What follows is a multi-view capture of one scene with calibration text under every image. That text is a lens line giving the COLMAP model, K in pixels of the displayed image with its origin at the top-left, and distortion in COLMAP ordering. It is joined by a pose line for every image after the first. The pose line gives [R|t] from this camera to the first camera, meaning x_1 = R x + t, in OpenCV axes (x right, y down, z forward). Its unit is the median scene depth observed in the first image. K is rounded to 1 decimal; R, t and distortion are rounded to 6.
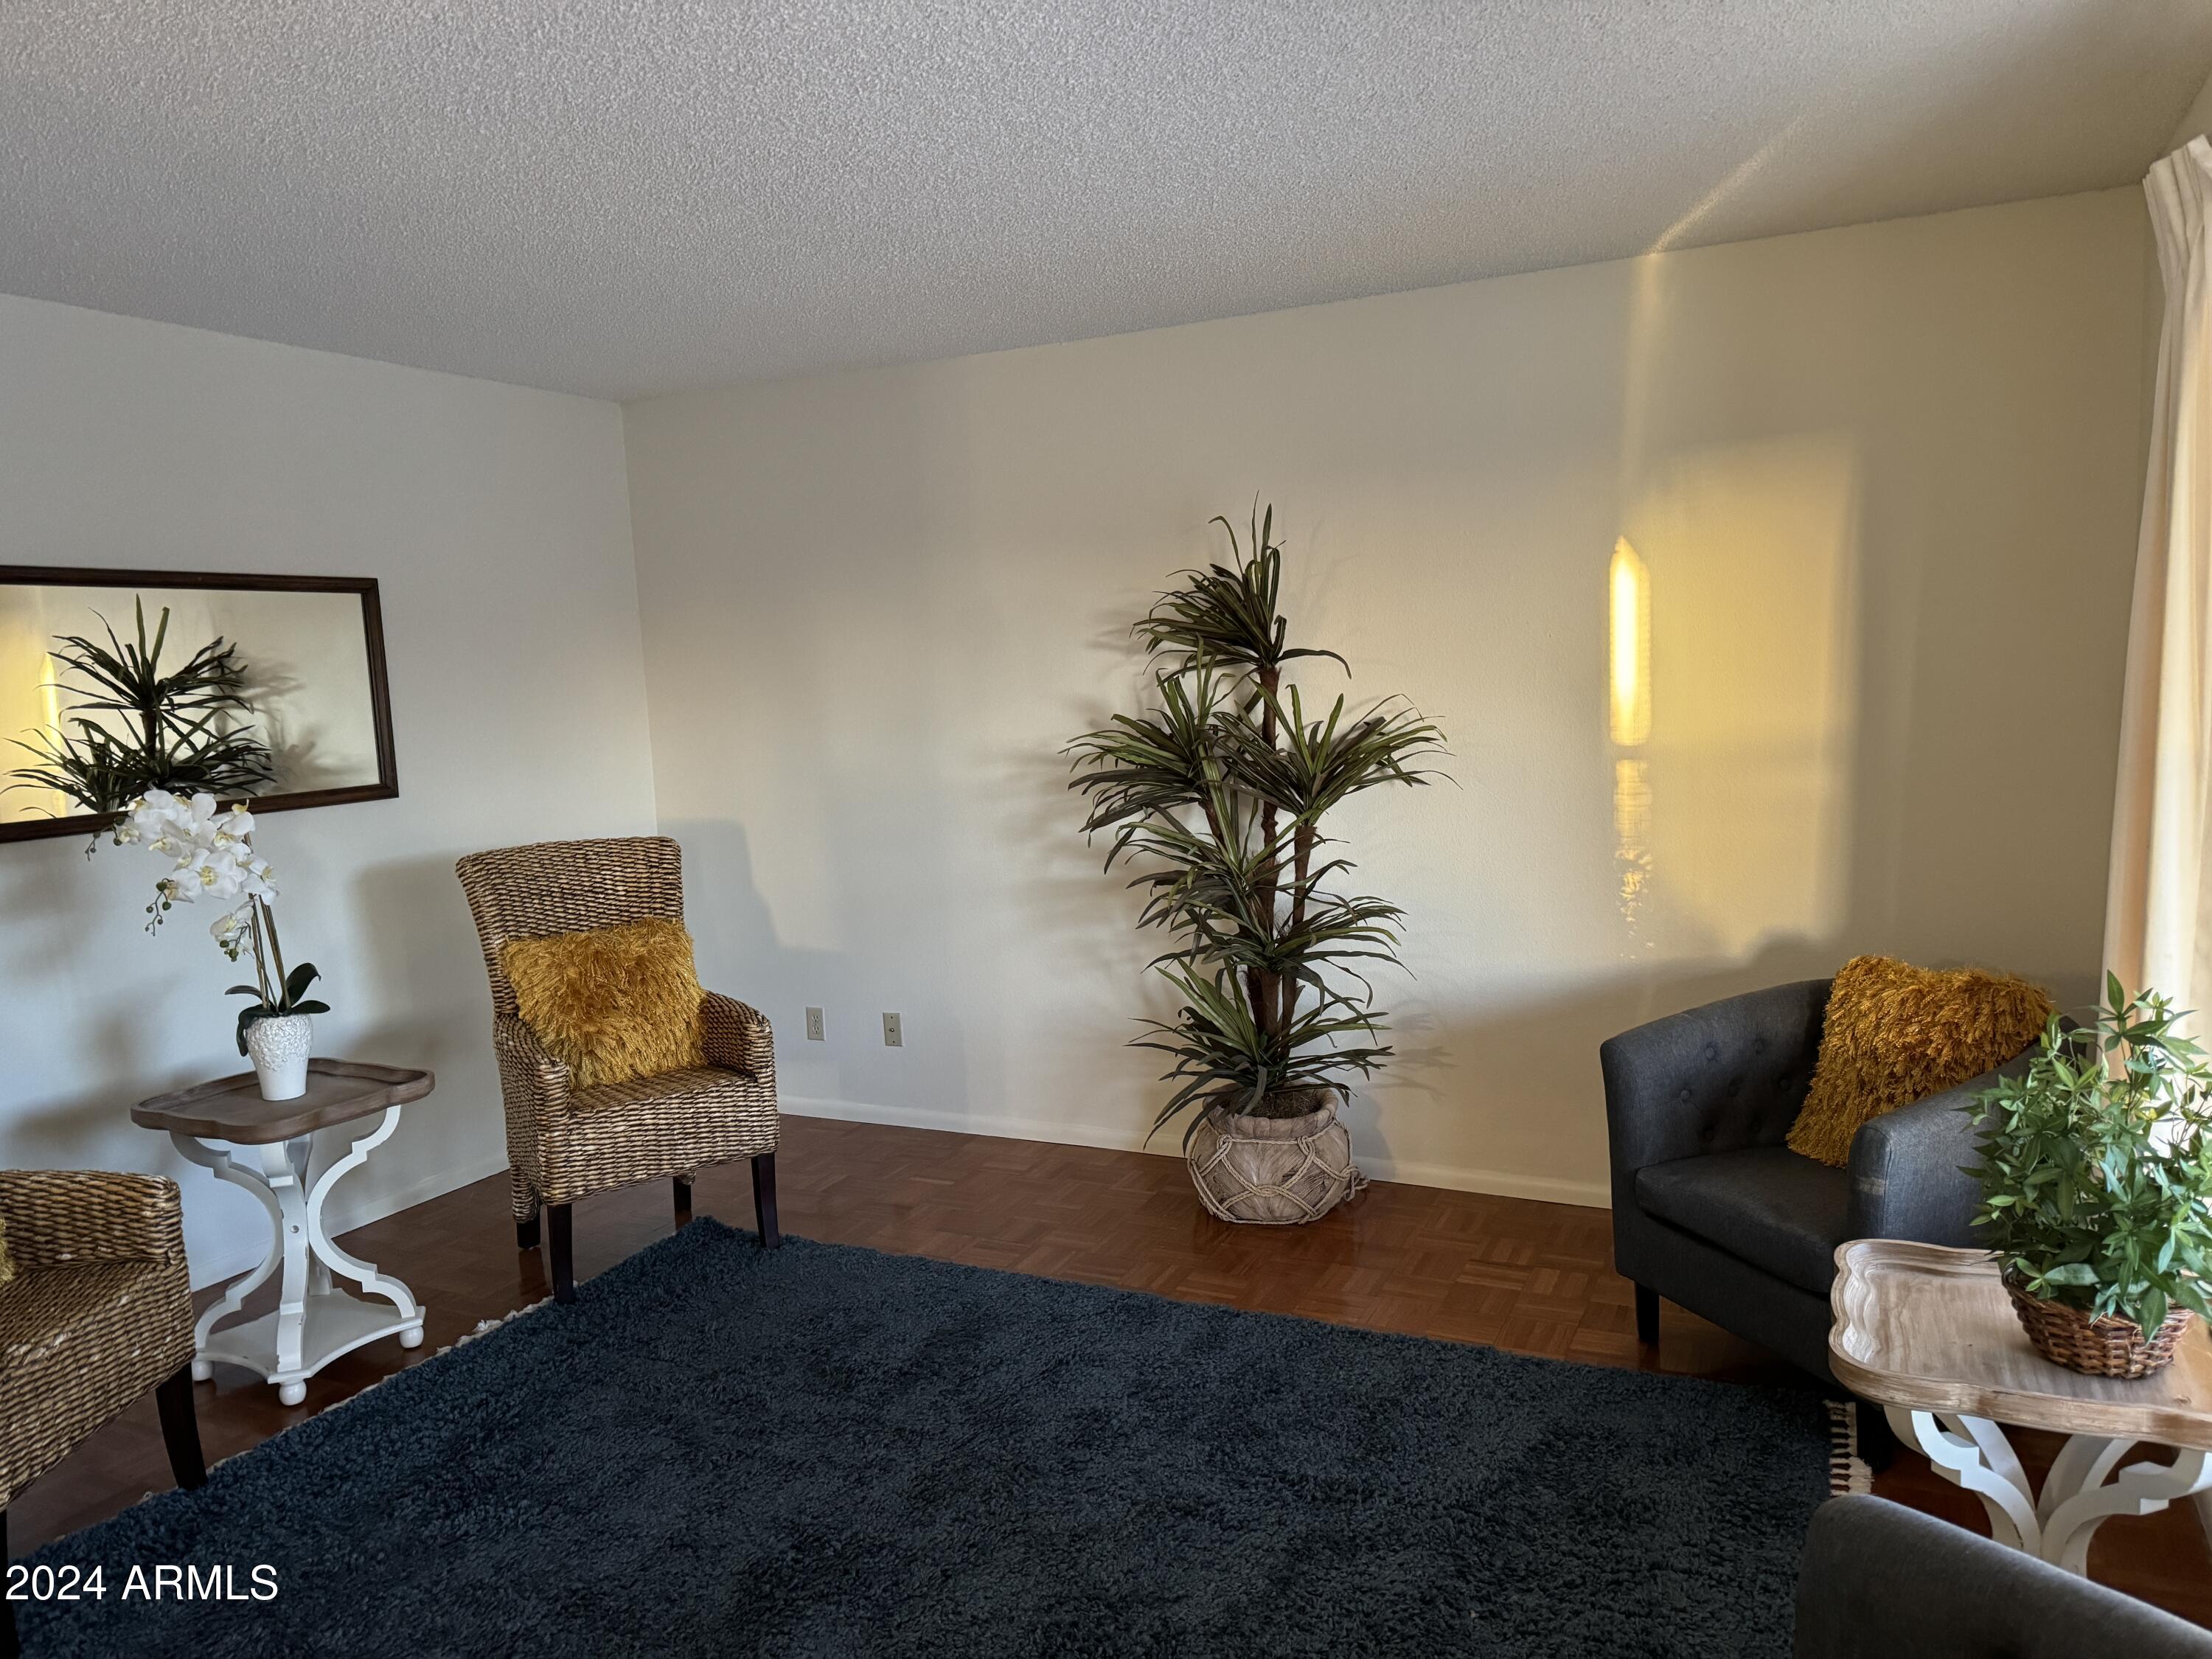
lens RADIAL K [[1562.9, 0, 1106.0], [0, 1562.9, 829.5], [0, 0, 1]] dist [0.111566, -0.093524]
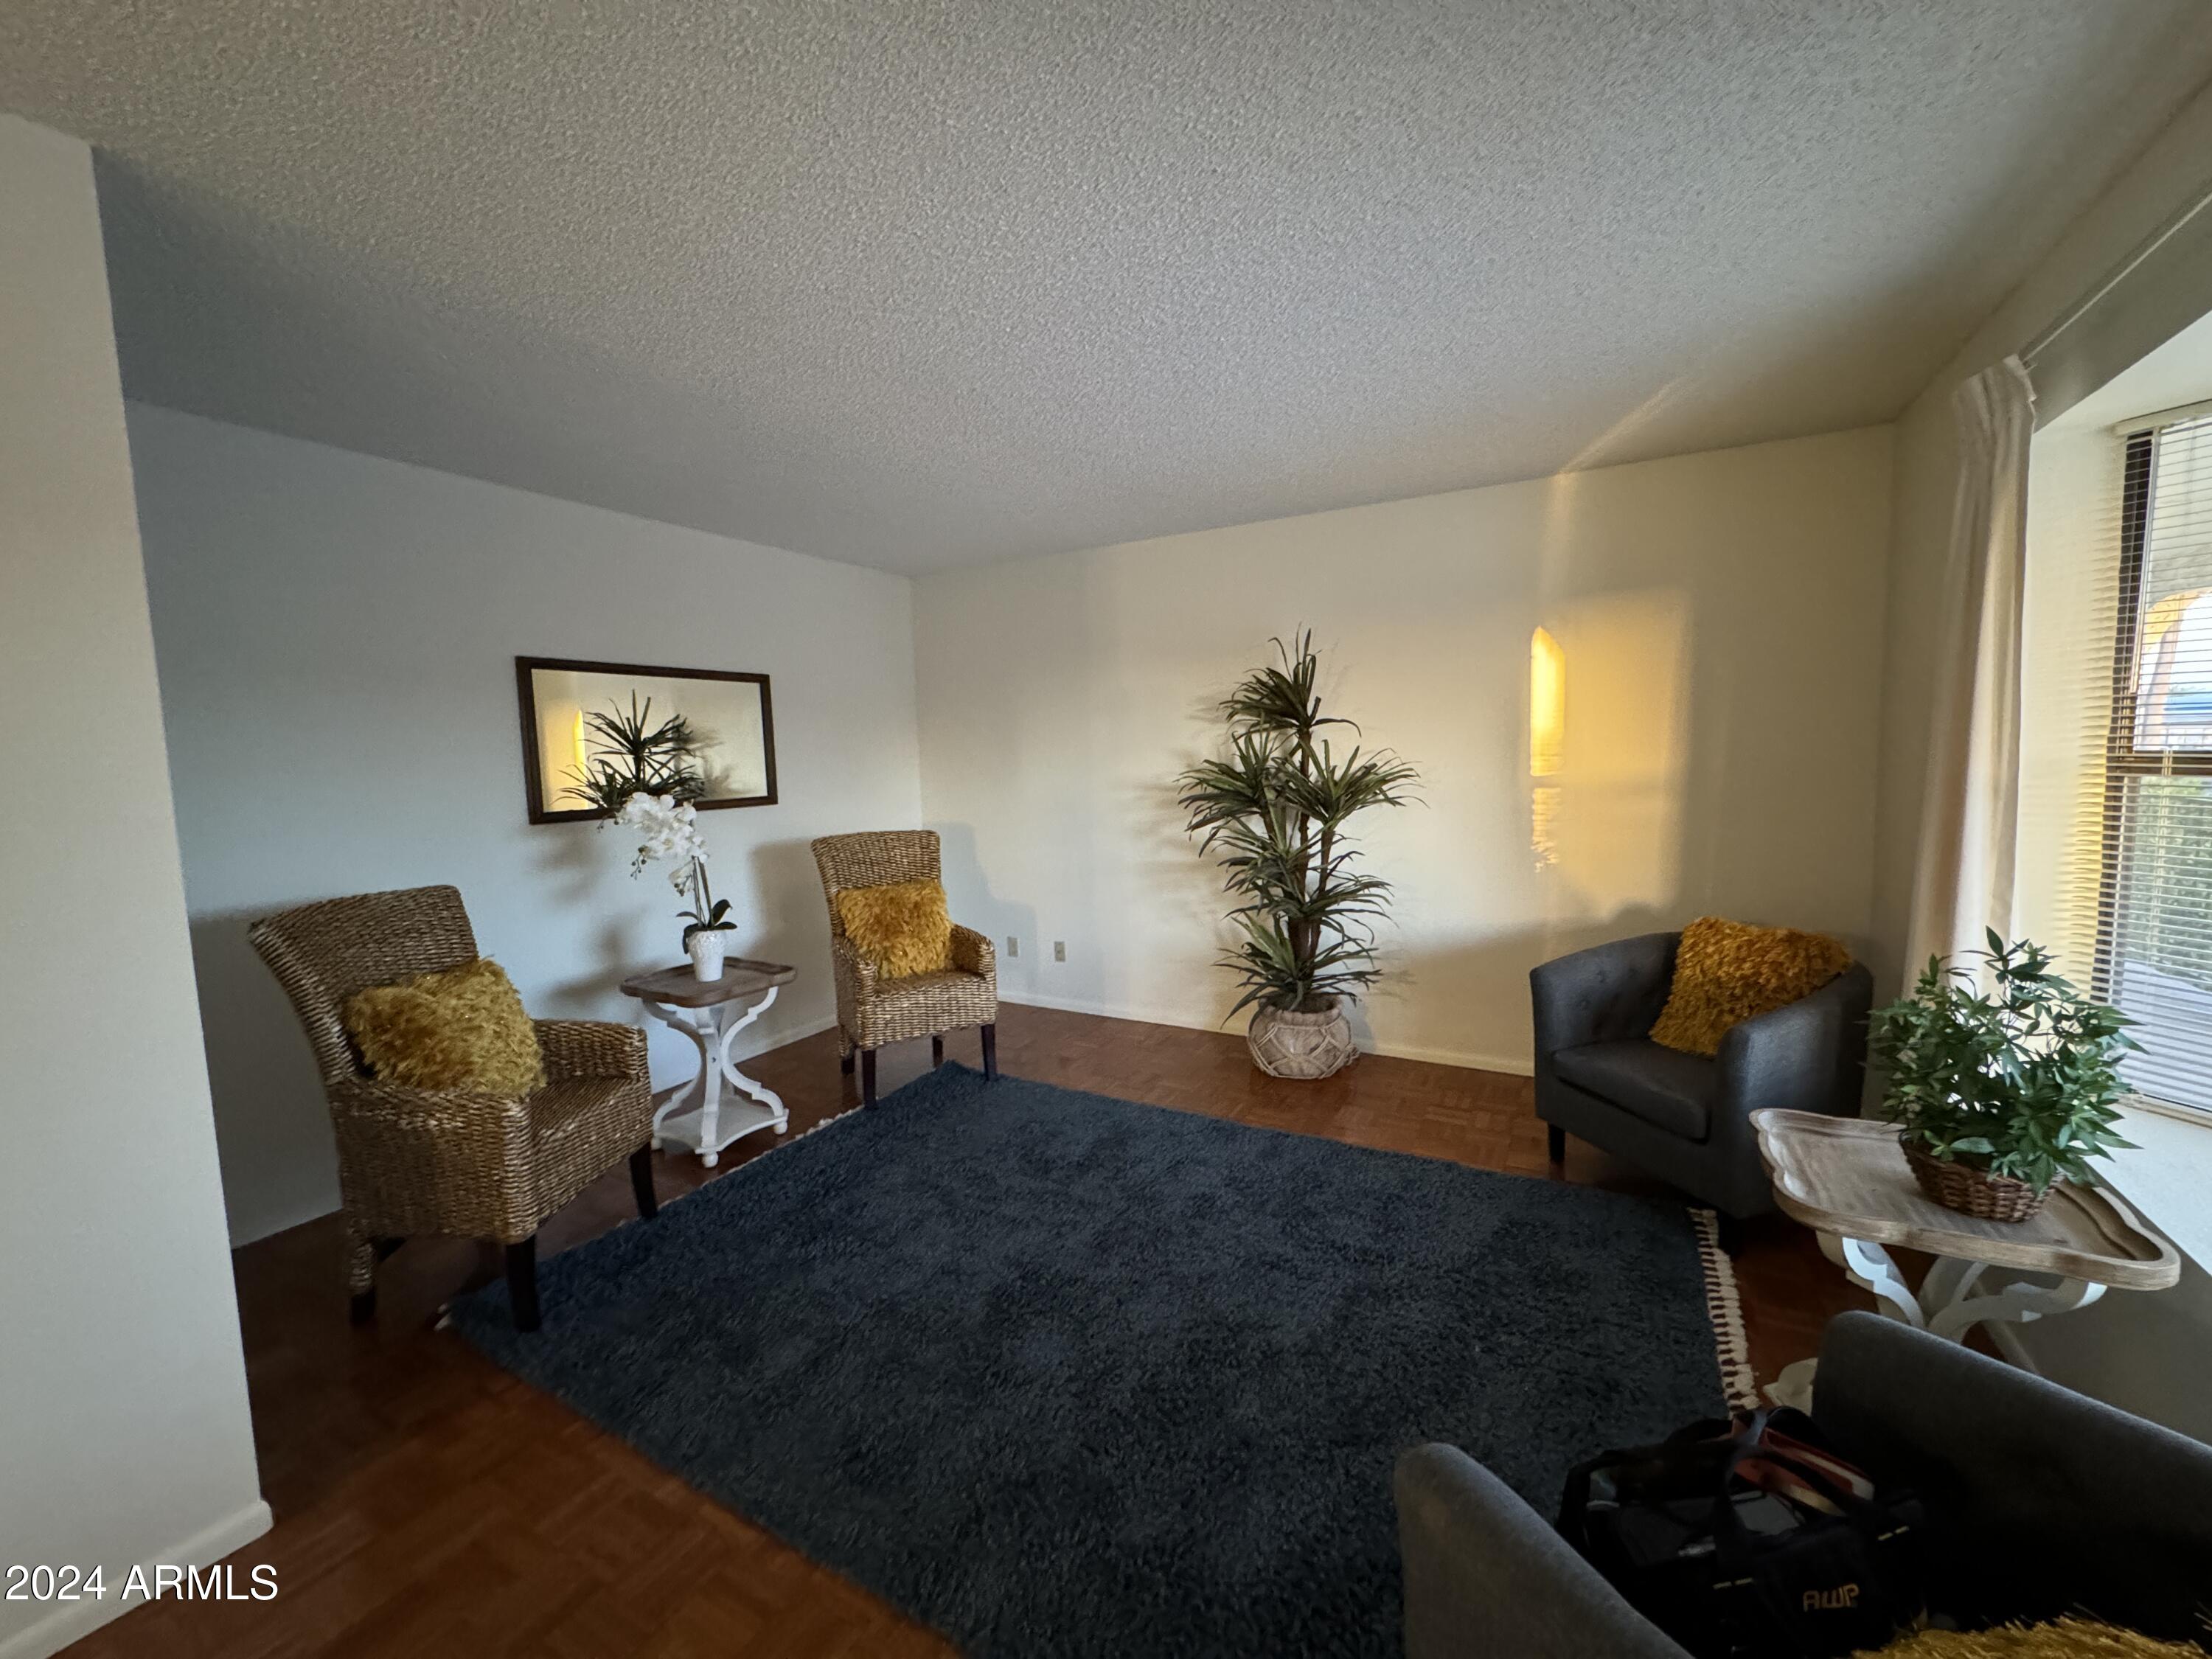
lens RADIAL K [[883.9, 0, 1112.8], [0, 883.9, 831.7], [0, 0, 1]] dist [0.035527, -0.000319]
pose [[0.998683, 0.019656, -0.047393, -0.056611], [-0.020324, 0.999700, -0.013646, 0.018801], [0.047110, 0.014591, 0.998783, 0.098821]]
